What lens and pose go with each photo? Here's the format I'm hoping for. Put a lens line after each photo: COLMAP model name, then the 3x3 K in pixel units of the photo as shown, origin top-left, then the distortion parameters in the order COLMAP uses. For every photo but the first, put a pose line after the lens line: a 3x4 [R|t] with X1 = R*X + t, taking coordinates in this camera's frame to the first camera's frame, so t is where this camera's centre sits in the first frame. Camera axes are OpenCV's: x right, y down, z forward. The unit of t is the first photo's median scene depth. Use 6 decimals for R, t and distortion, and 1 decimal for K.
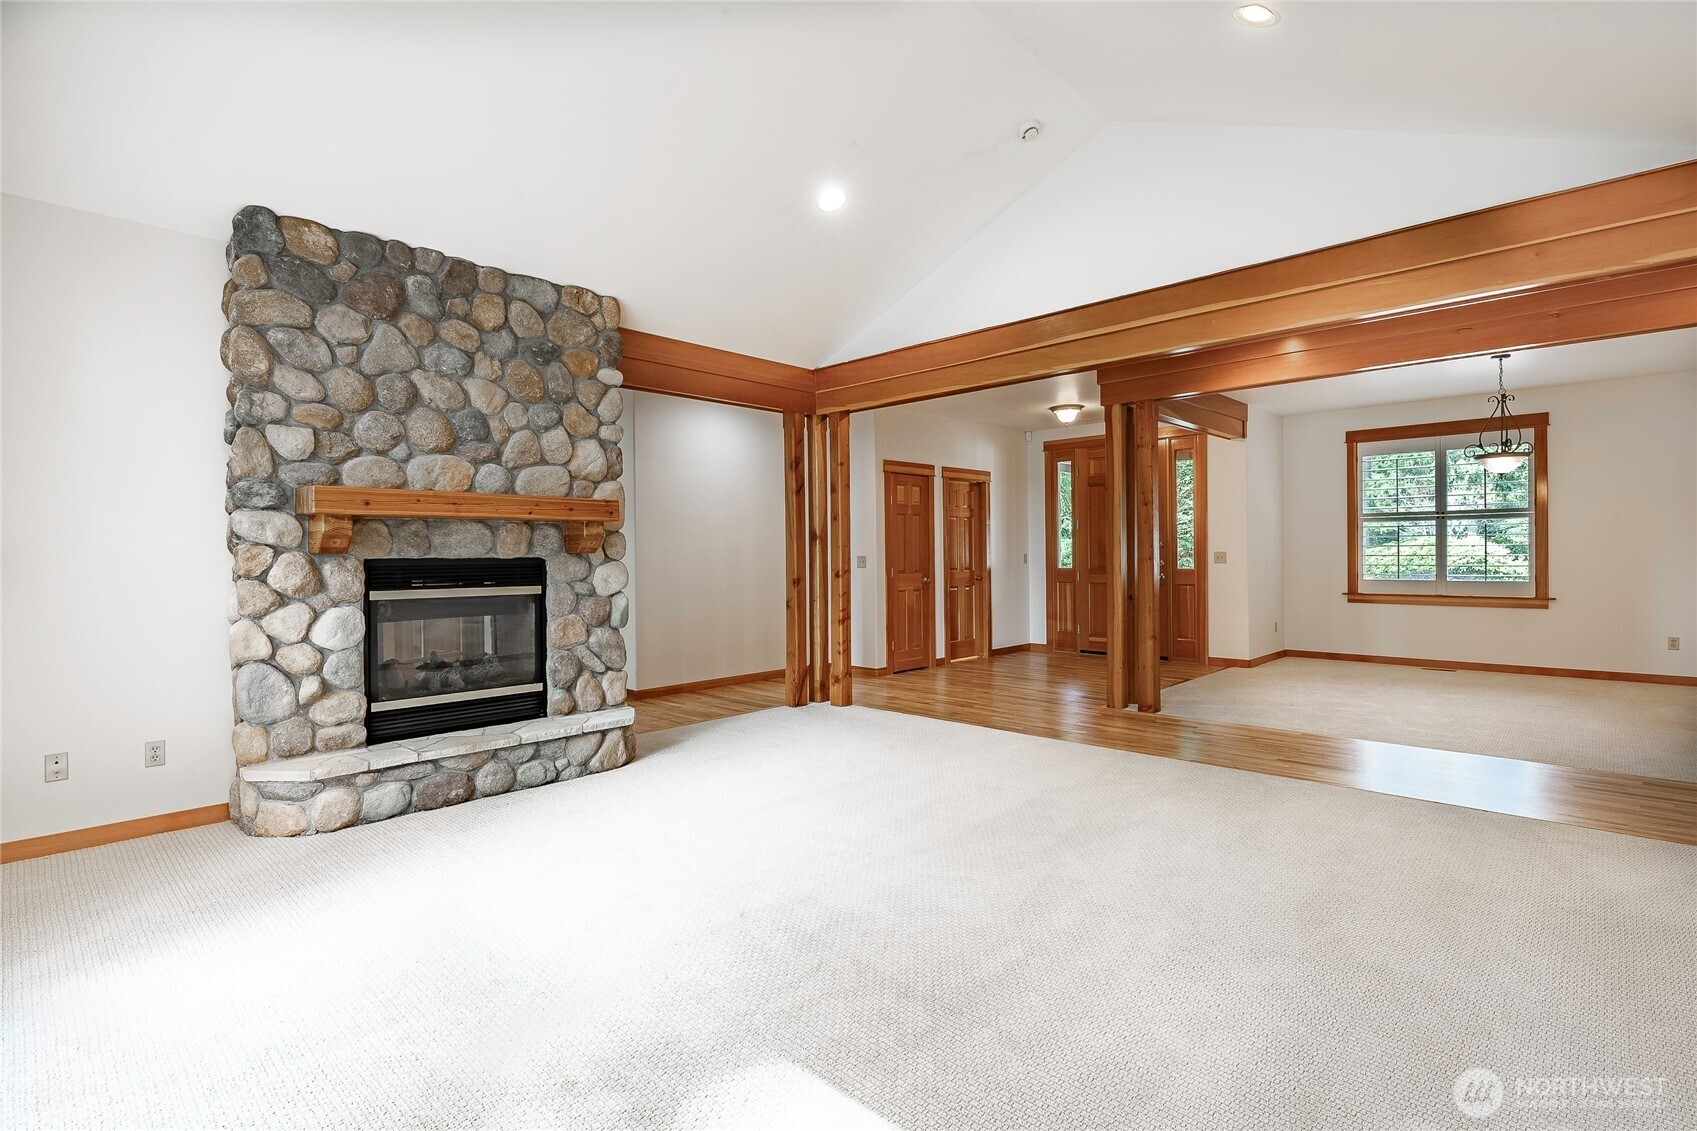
lens RADIAL K [[800.4, 0, 855.9], [0, 800.4, 558.0], [0, 0, 1]] dist [-0.005744, -0.001111]
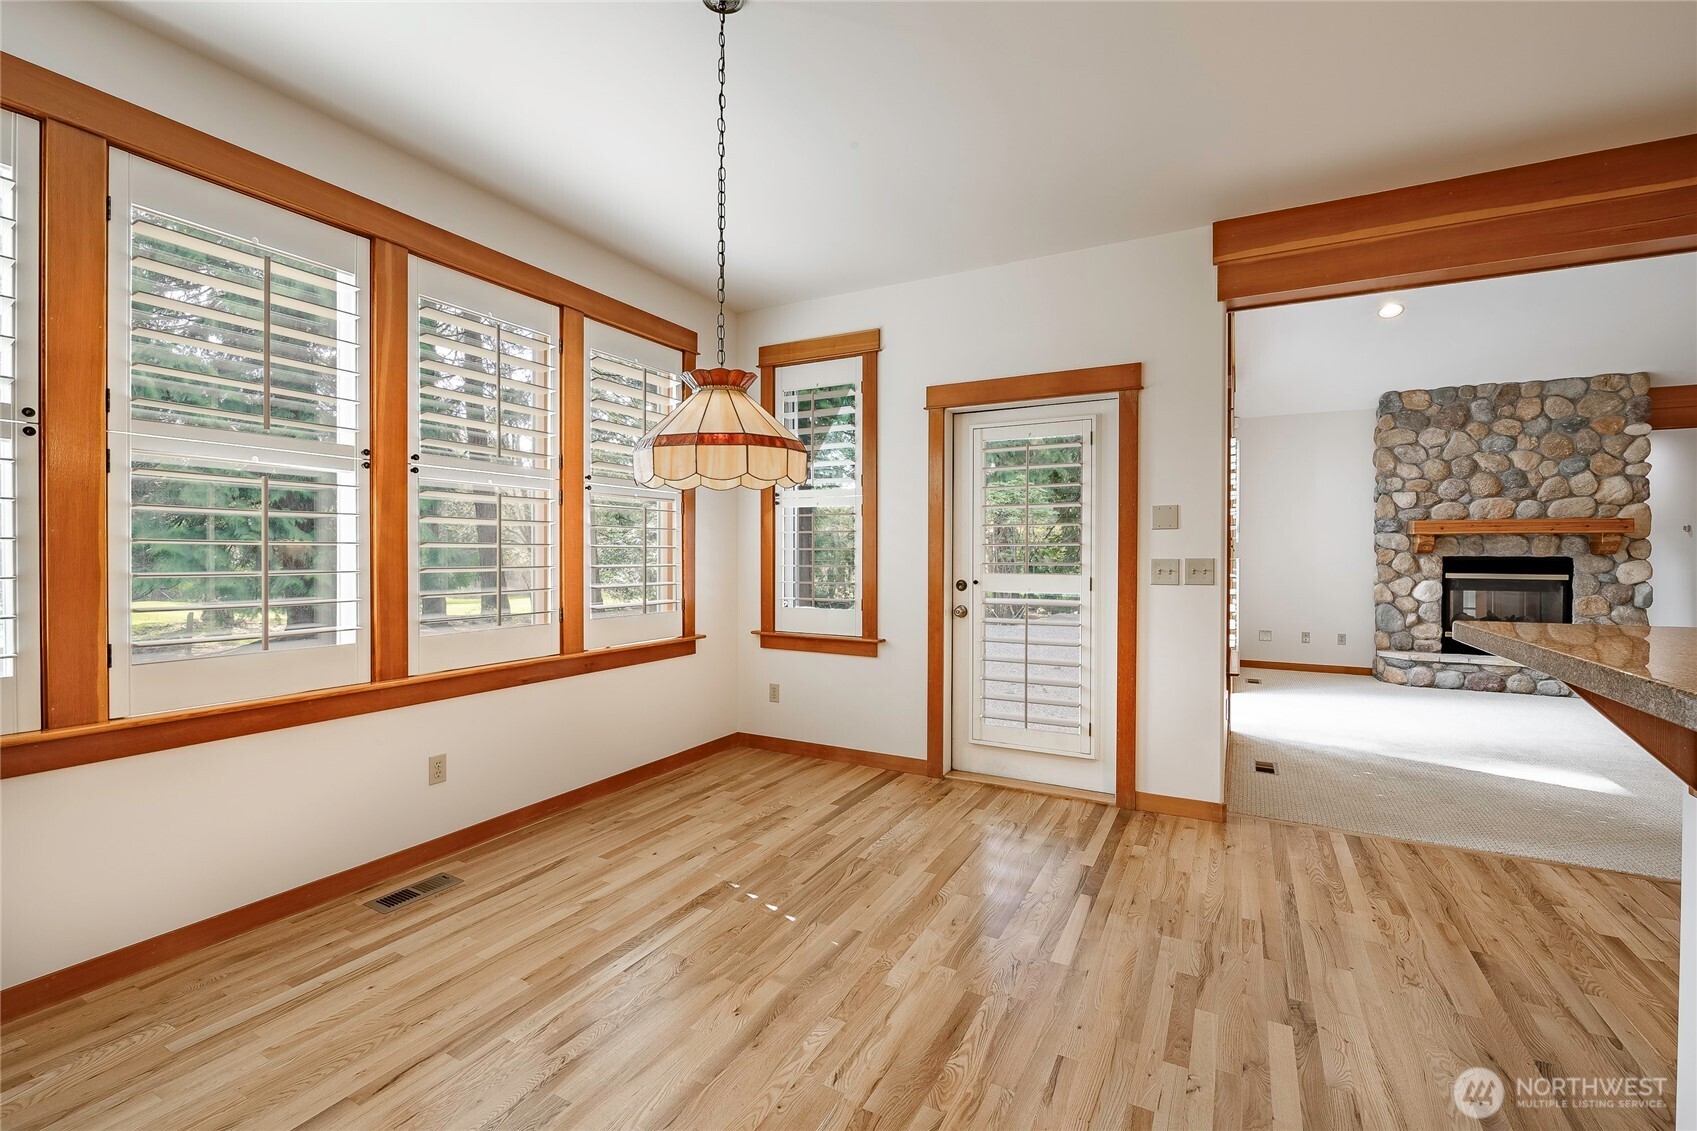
lens RADIAL K [[721.8, 0, 853.1], [0, 721.8, 562.7], [0, 0, 1]] dist [-0.006531, -0.001010]
pose [[0.268472, 0.016107, -0.963153, 0.585454], [-0.012619, 0.999833, 0.013203, 0.010349], [0.963205, 0.008609, 0.268631, -0.728566]]
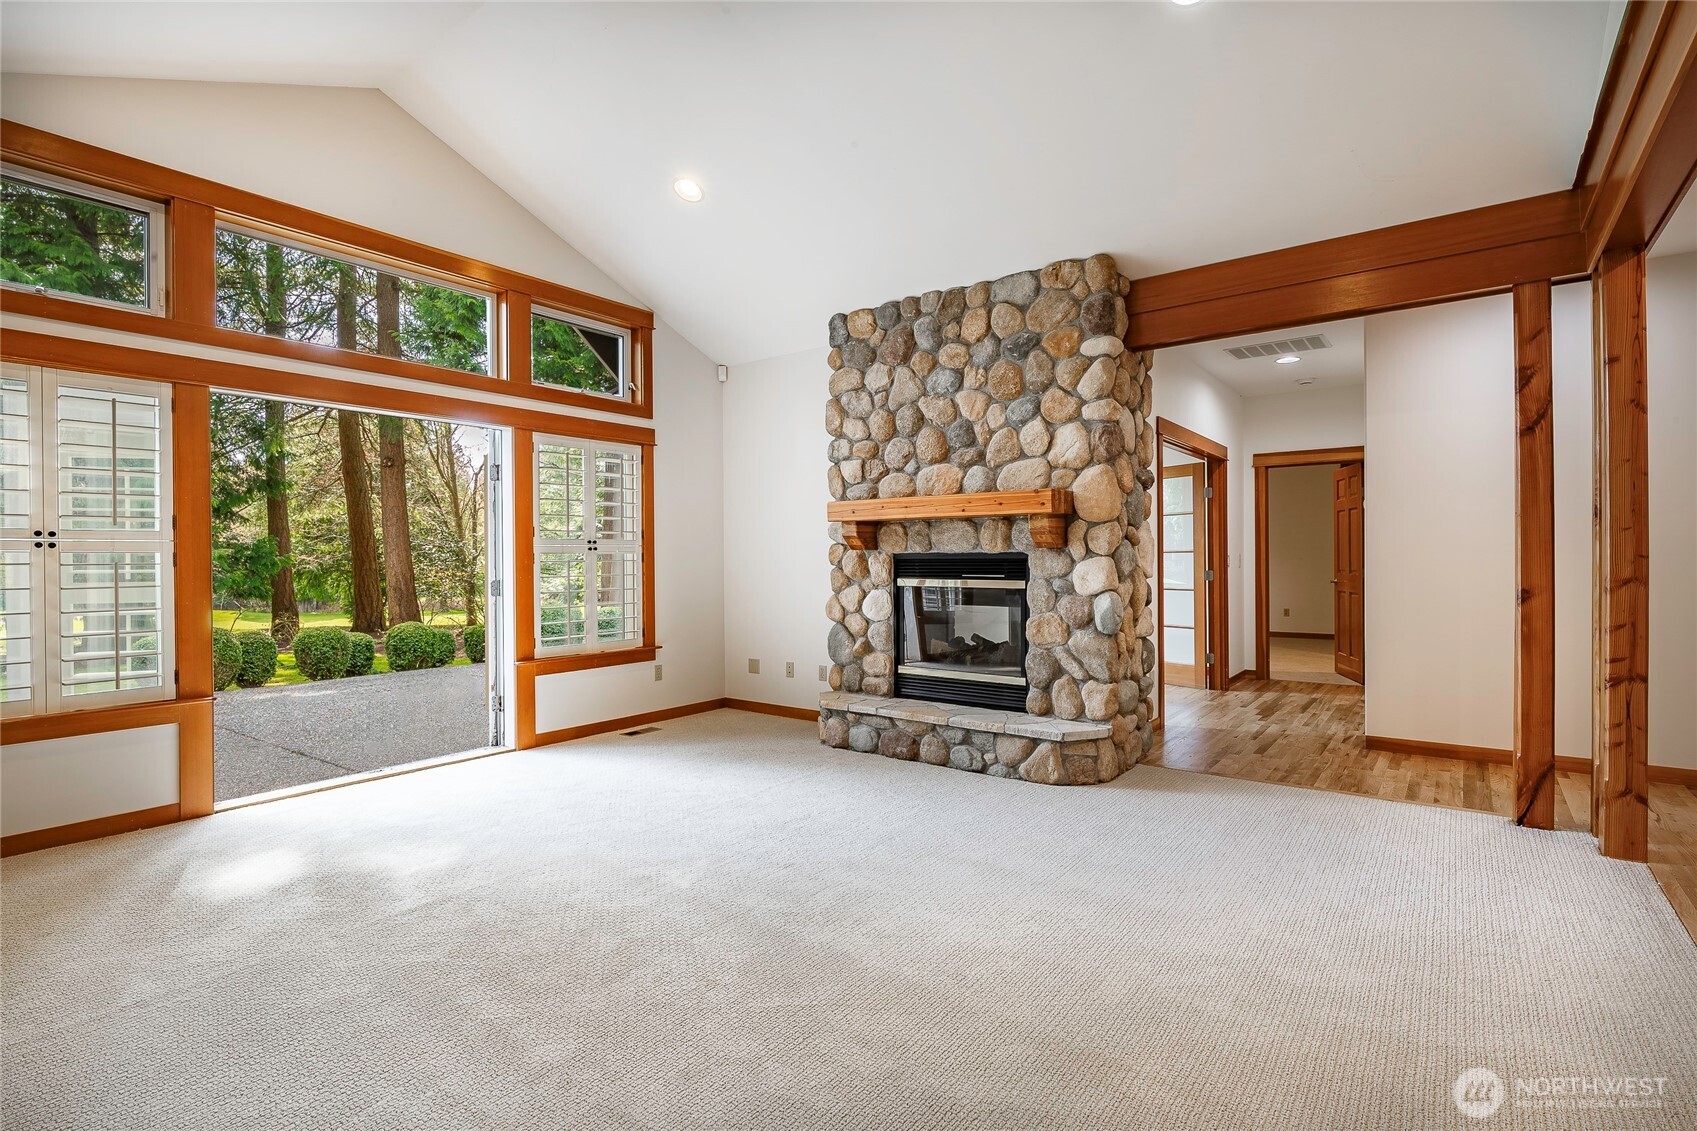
lens RADIAL K [[800.4, 0, 844.9], [0, 800.4, 558.9], [0, 0, 1]] dist [-0.005744, -0.001111]
pose [[0.110843, 0.010668, -0.993781, 0.582701], [0.001908, 0.999938, 0.010947, -0.003613], [0.993836, -0.003110, 0.110816, 0.678754]]
